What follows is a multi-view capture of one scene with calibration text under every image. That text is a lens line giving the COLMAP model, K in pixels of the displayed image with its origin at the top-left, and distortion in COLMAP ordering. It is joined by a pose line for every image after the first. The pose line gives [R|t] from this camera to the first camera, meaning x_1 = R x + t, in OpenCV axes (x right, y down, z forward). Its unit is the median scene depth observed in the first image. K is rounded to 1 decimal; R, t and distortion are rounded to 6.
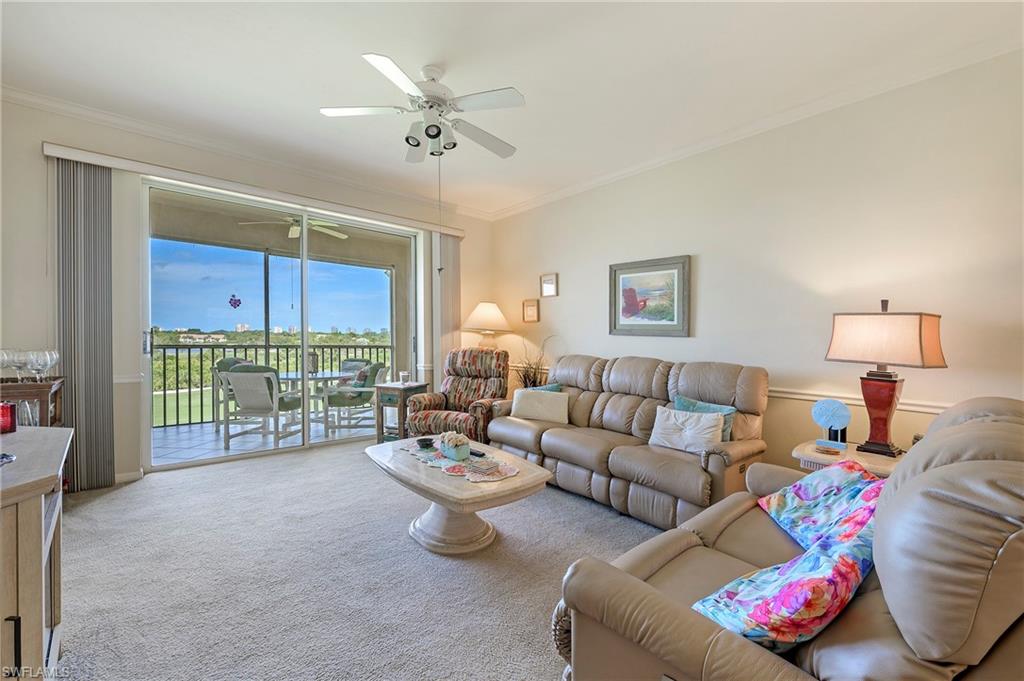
lens RADIAL K [[415.6, 0, 518.1], [0, 415.6, 341.6], [0, 0, 1]] dist [-0.001527, -0.000371]
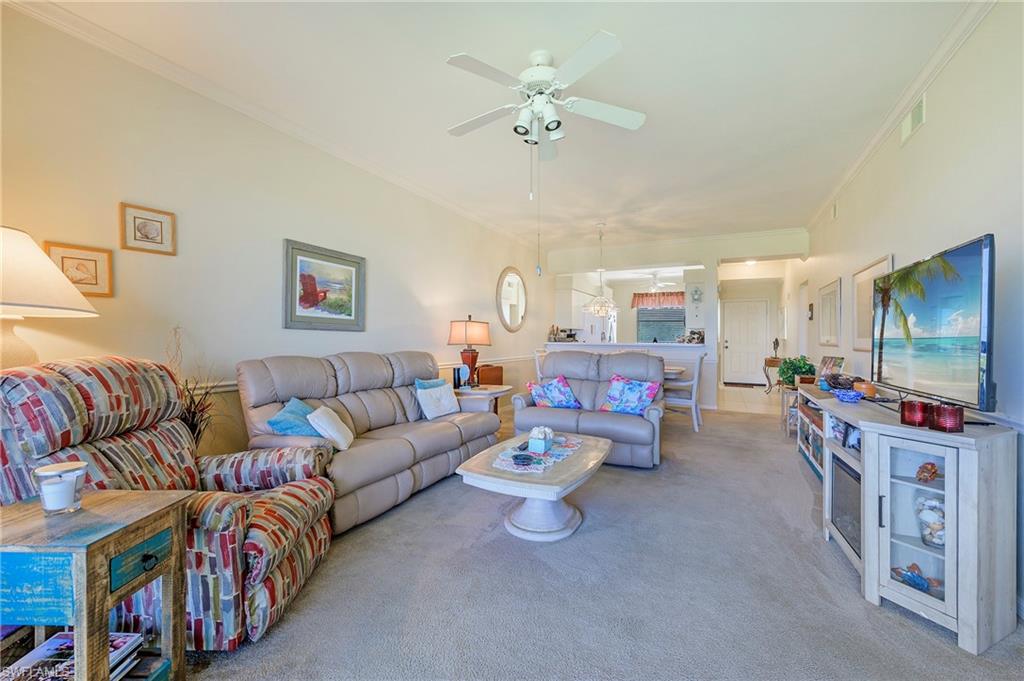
lens RADIAL K [[415.6, 0, 517.1], [0, 415.6, 337.5], [0, 0, 1]] dist [-0.001527, -0.000371]
pose [[-0.393901, -0.012990, 0.919061, -0.591367], [0.004522, 0.999861, 0.016070, -0.009034], [-0.919142, 0.010486, -0.393788, 0.812042]]
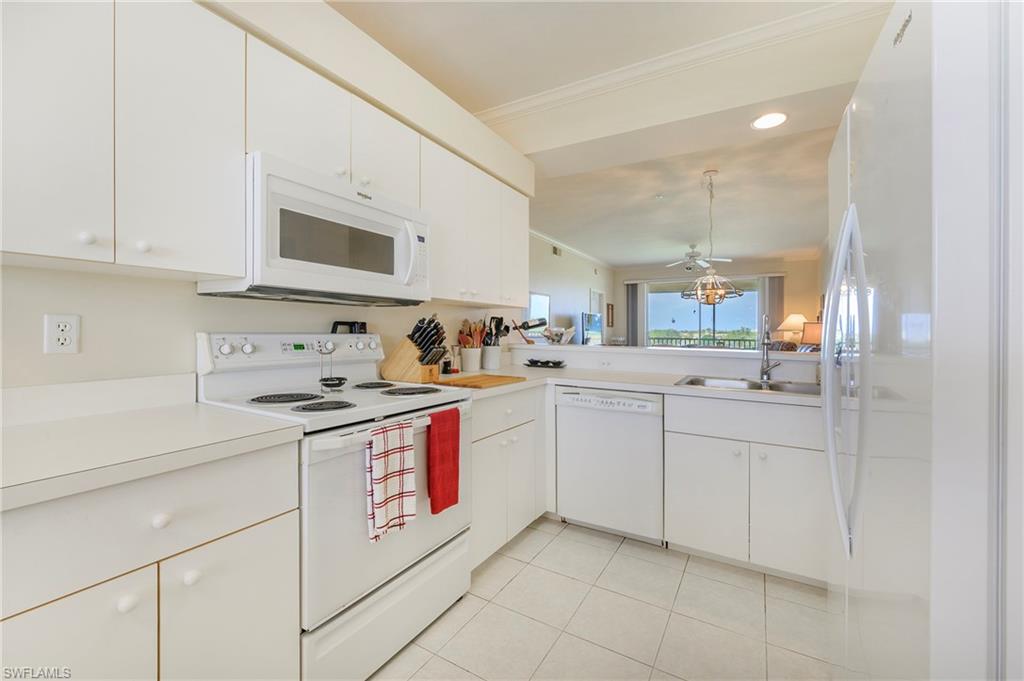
lens RADIAL K [[415.6, 0, 512.7], [0, 415.6, 339.6], [0, 0, 1]] dist [-0.001527, -0.000371]
pose [[0.322898, 0.005599, -0.946417, 1.287805], [-0.009333, 0.999953, 0.002731, 0.019750], [0.946388, 0.007952, 0.322935, -0.706707]]
